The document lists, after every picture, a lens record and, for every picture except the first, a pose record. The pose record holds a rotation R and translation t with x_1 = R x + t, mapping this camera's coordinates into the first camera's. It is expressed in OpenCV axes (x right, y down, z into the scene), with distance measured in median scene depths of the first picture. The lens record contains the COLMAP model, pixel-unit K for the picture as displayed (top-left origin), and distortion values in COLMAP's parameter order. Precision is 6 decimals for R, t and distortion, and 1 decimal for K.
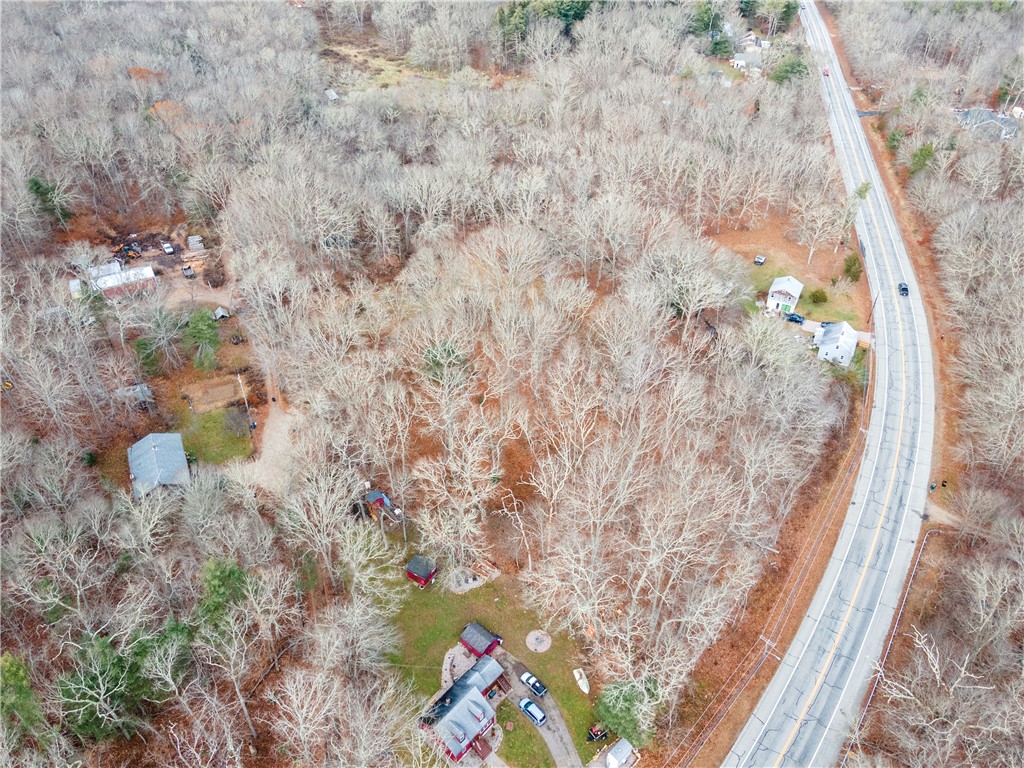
lens RADIAL K [[746.4, 0, 512.0], [0, 746.4, 384.0], [0, 0, 1]] dist [0.012949, 0.055276]
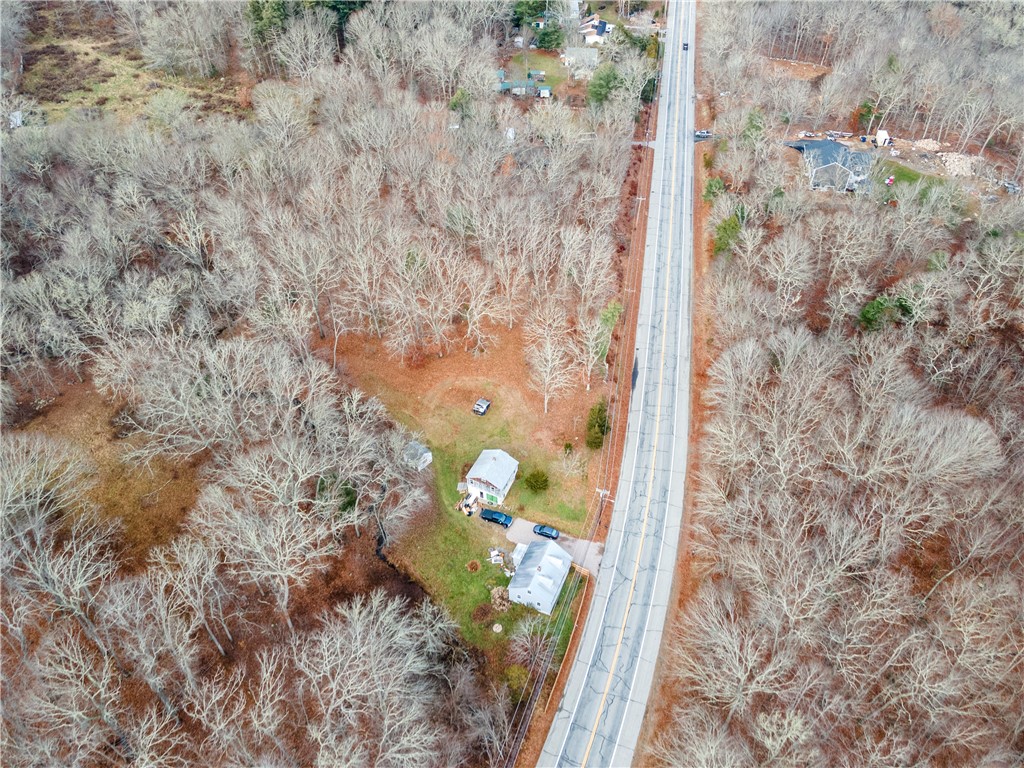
lens RADIAL K [[758.4, 0, 512.0], [0, 758.4, 384.0], [0, 0, 1]] dist [0.040656, -0.005689]
pose [[0.998574, -0.035605, 0.039779, 0.354637], [0.032819, 0.997103, 0.068623, -0.252286], [-0.042108, -0.067219, 0.996849, 0.294652]]
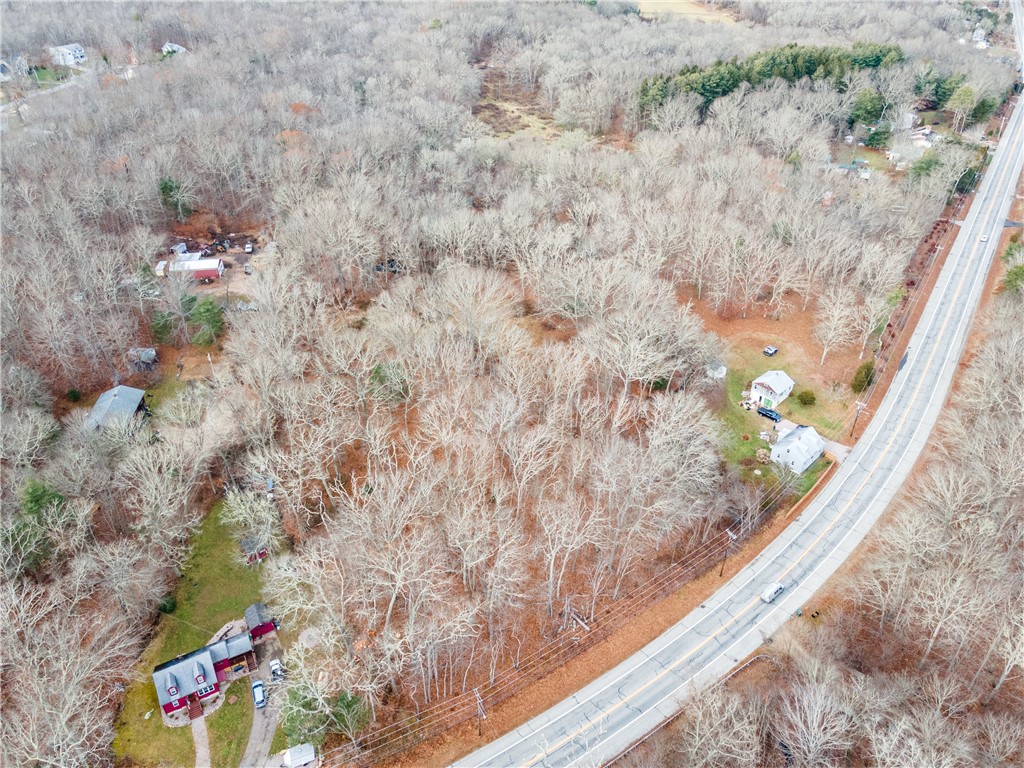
lens RADIAL K [[746.4, 0, 512.0], [0, 746.4, 384.0], [0, 0, 1]] dist [0.012949, 0.055276]
pose [[0.939610, 0.196382, -0.280299, 0.317568], [-0.216941, 0.975193, -0.043987, -0.013285], [0.264707, 0.102139, 0.958905, 0.012759]]
